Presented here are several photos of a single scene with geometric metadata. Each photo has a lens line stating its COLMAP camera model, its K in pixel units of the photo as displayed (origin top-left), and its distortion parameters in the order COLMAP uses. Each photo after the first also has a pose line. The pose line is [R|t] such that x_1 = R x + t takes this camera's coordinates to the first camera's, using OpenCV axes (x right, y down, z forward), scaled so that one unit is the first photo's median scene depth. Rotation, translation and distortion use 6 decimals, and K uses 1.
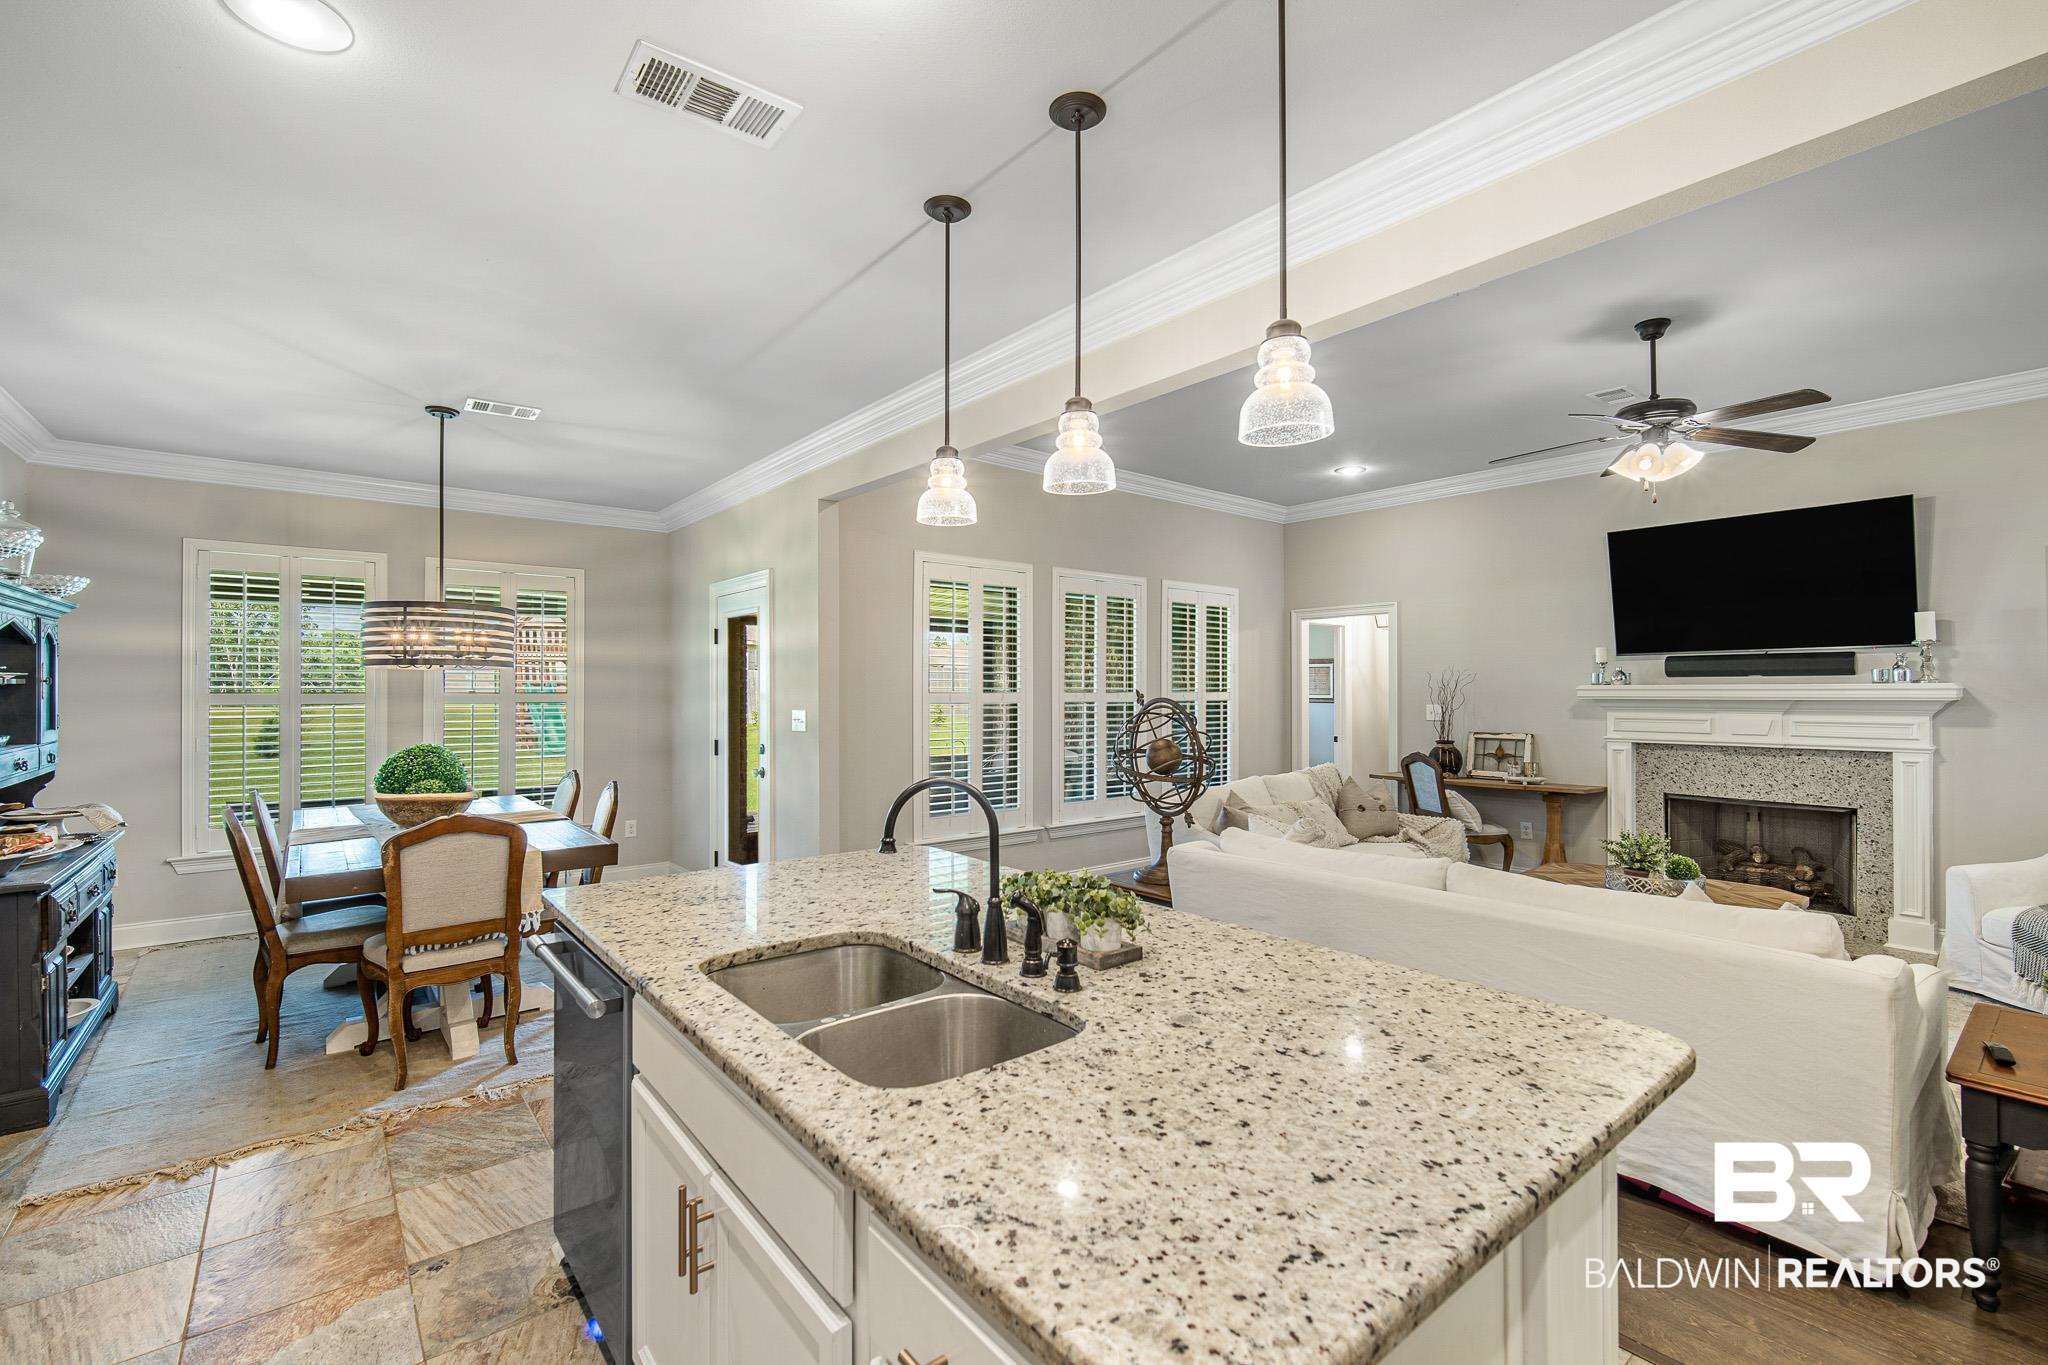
lens RADIAL K [[893.4, 0, 1019.7], [0, 893.4, 679.4], [0, 0, 1]] dist [-0.005913, 0.001162]
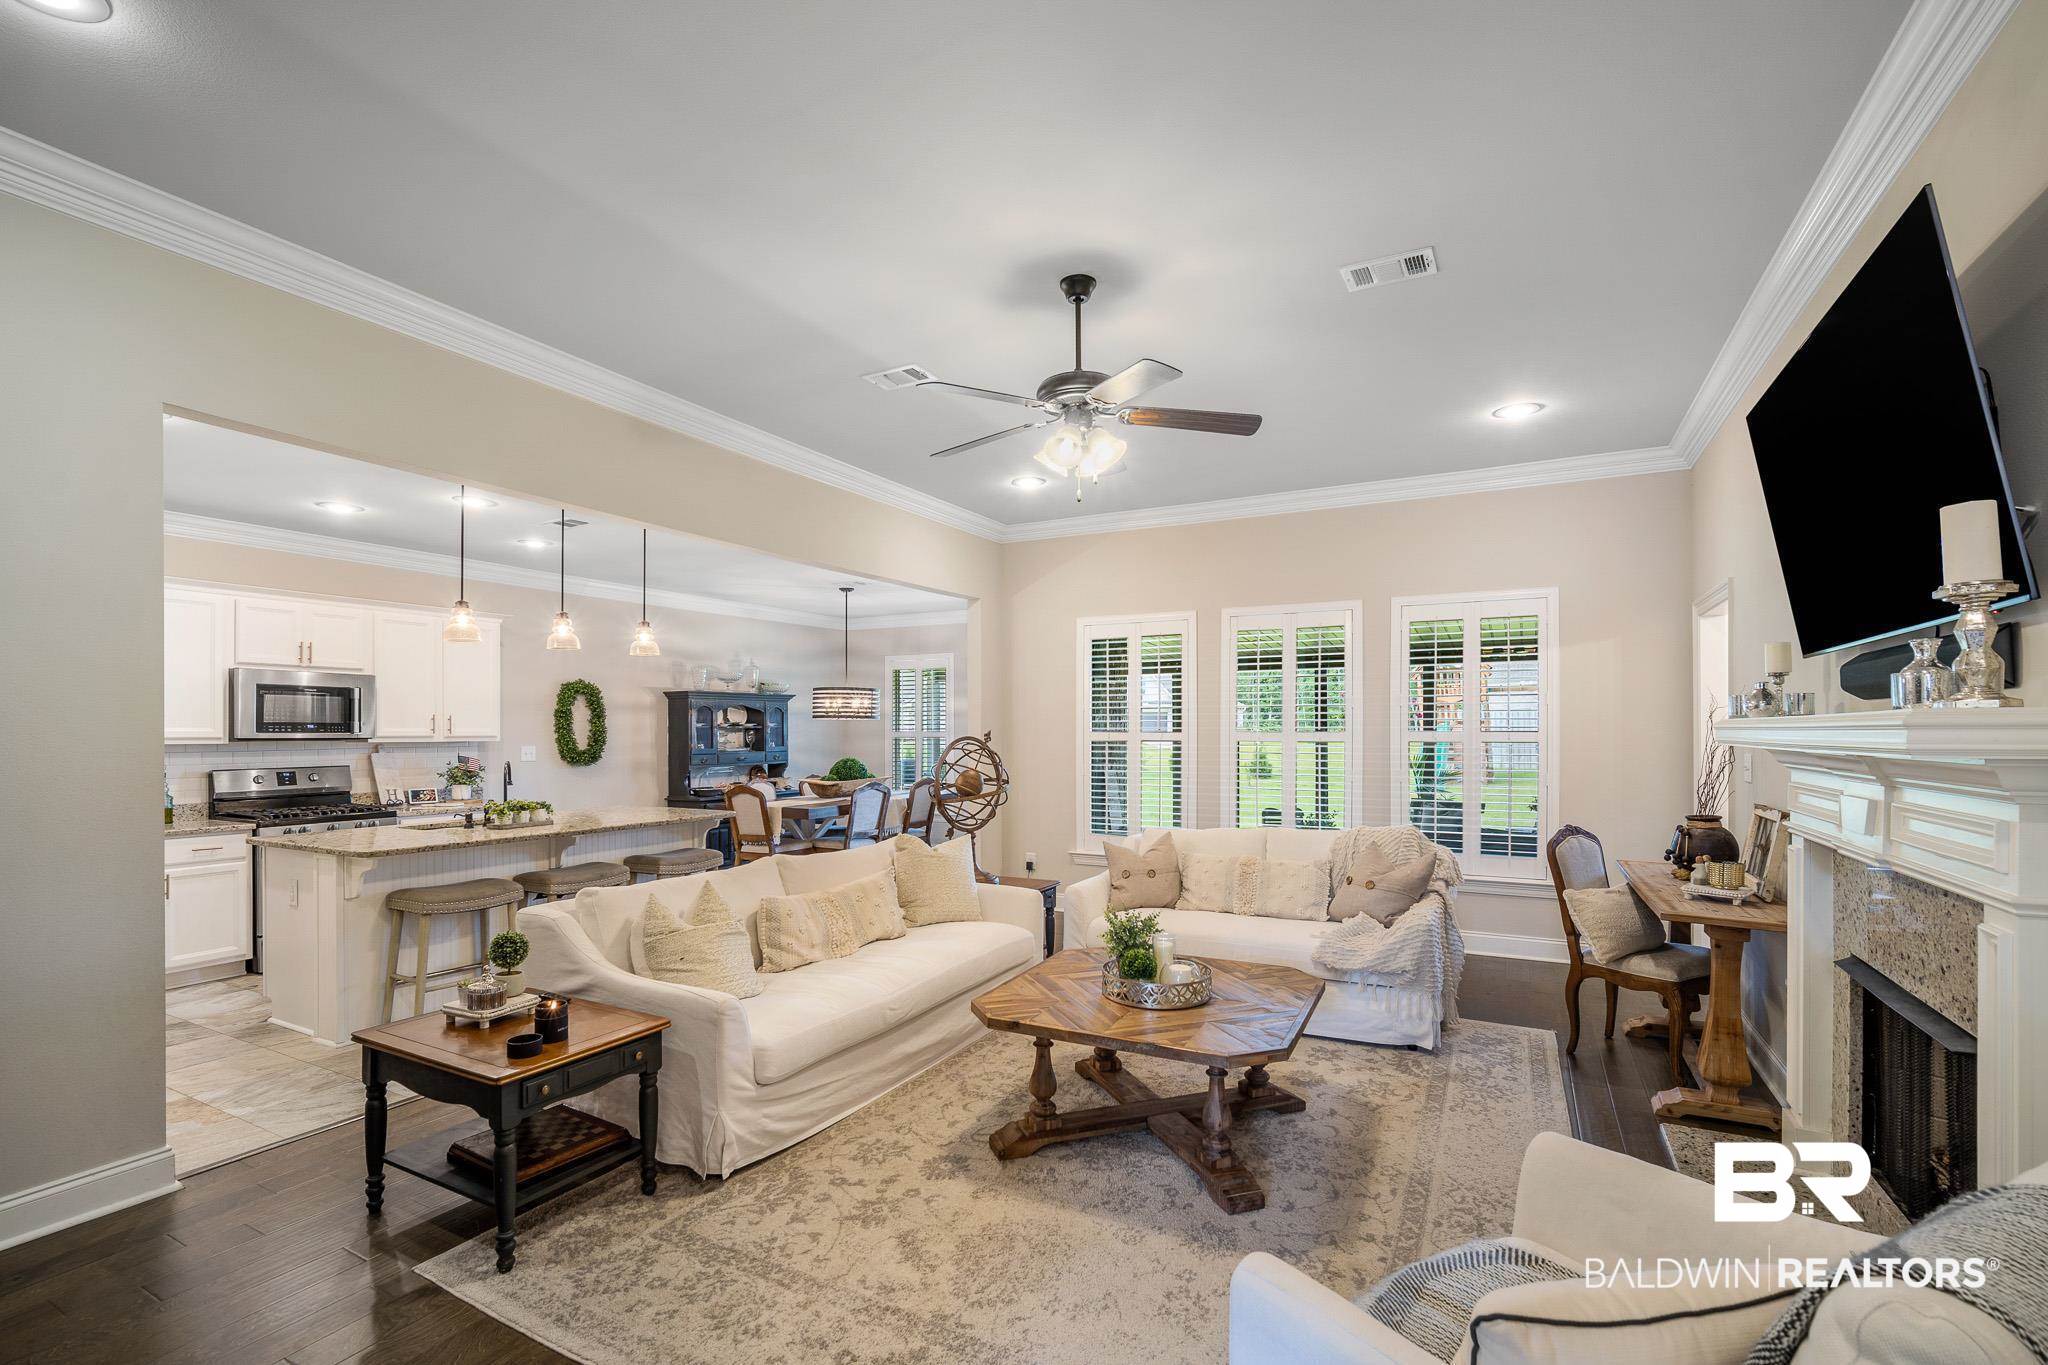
lens RADIAL K [[893.4, 0, 1012.4], [0, 893.4, 730.2], [0, 0, 1]] dist [-0.005913, 0.001162]
pose [[0.377088, -0.001785, -0.926176, 1.065356], [0.014132, 0.999893, 0.003827, 0.006610], [0.926069, -0.014532, 0.377073, 0.468823]]
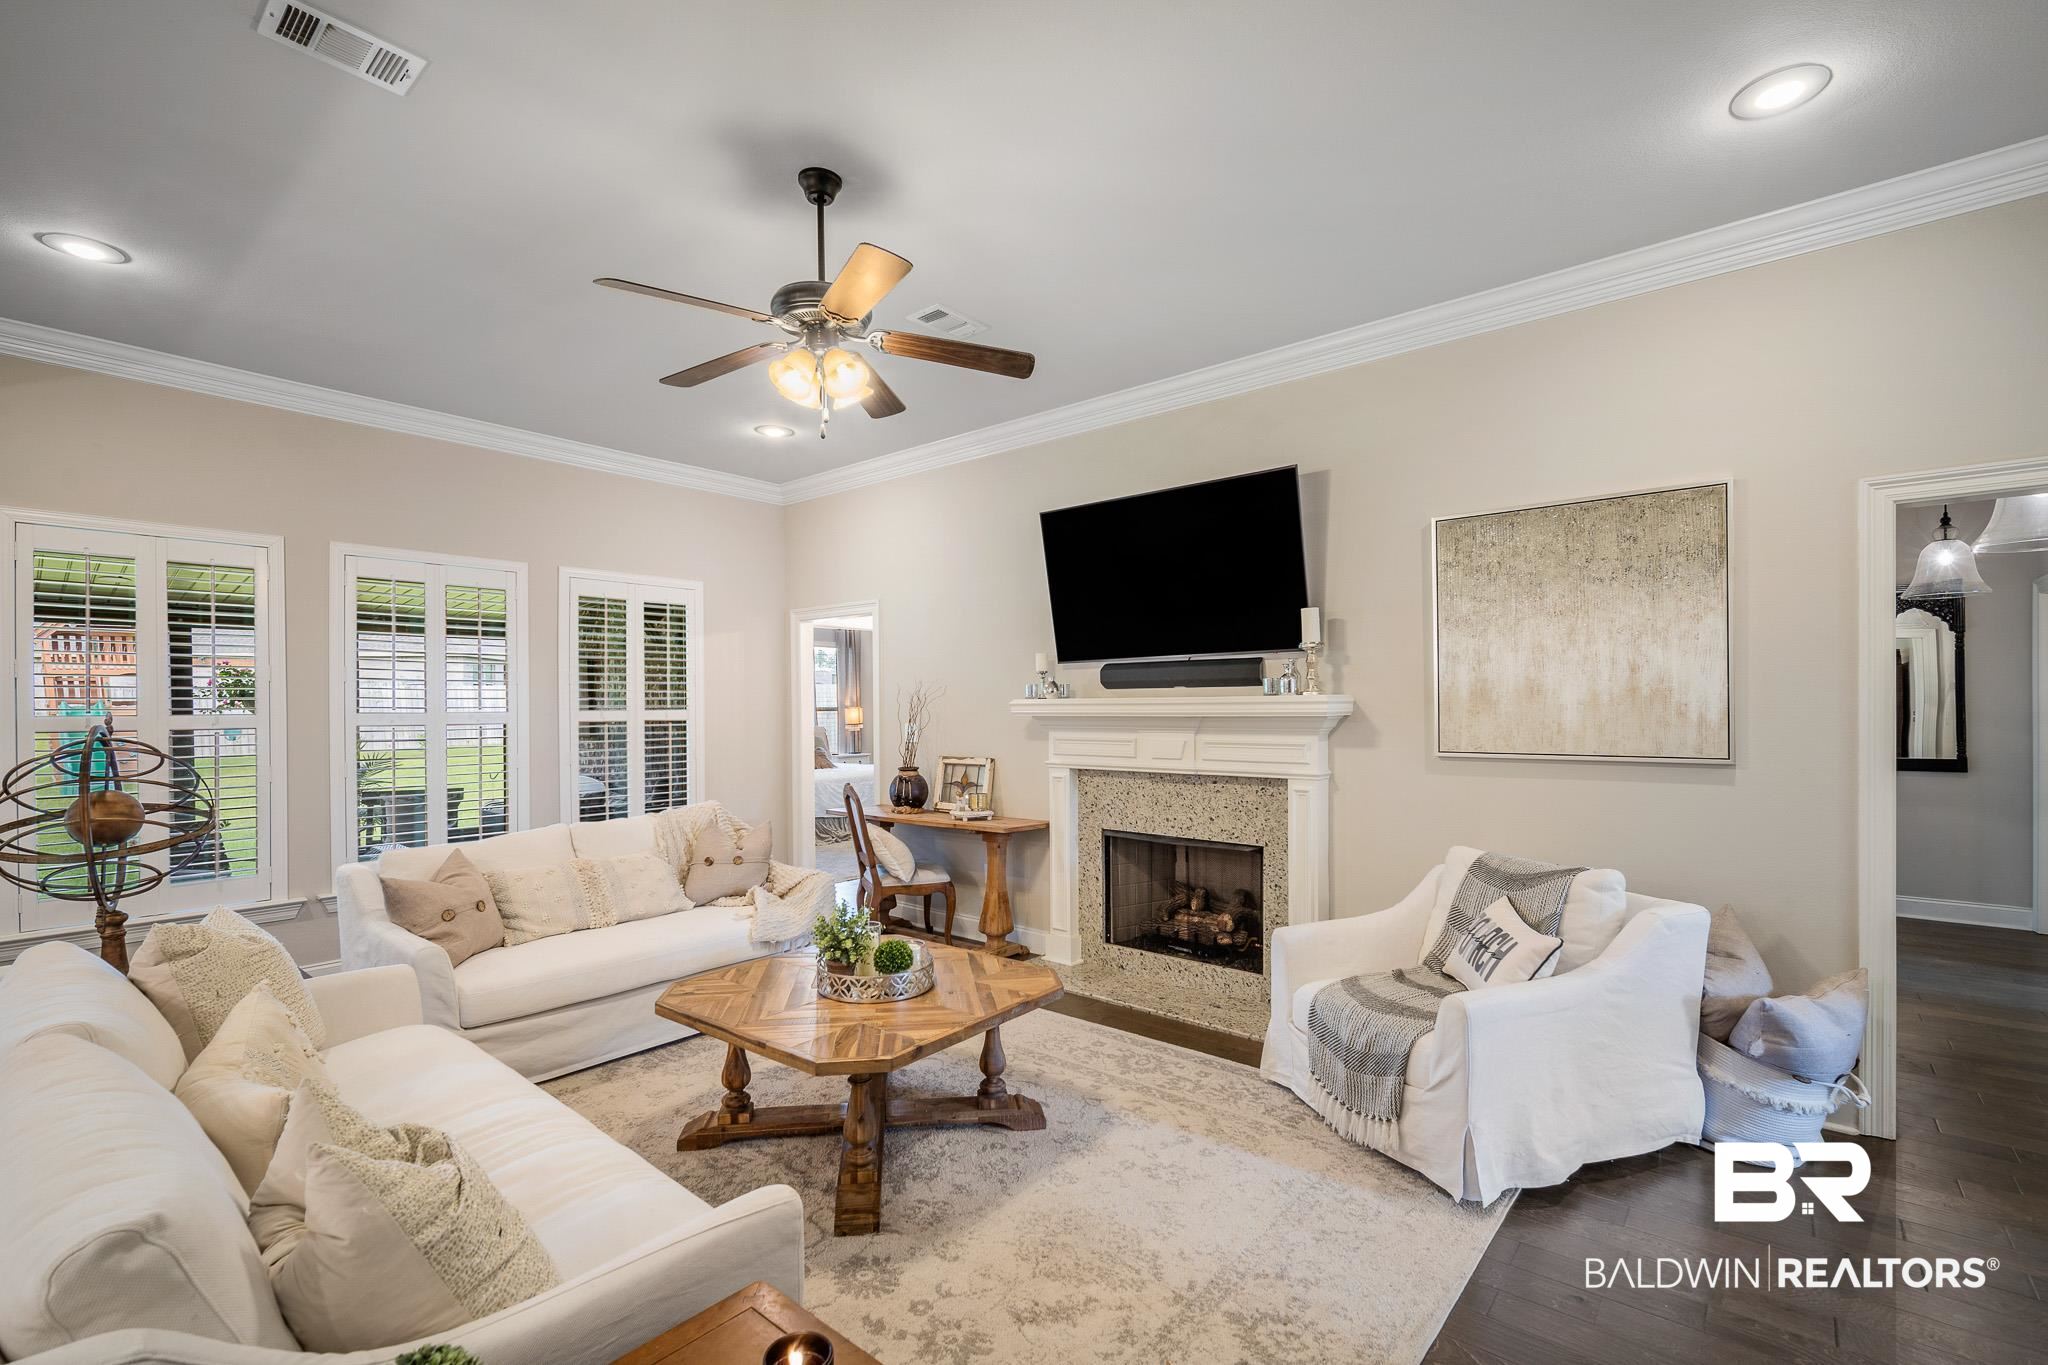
lens RADIAL K [[893.4, 0, 1027.0], [0, 893.4, 701.3], [0, 0, 1]] dist [-0.005913, 0.001162]
pose [[0.984377, -0.006683, 0.175944, 0.550347], [0.004867, 0.999930, 0.010749, -0.000572], [-0.176004, -0.009725, 0.984341, 0.209864]]
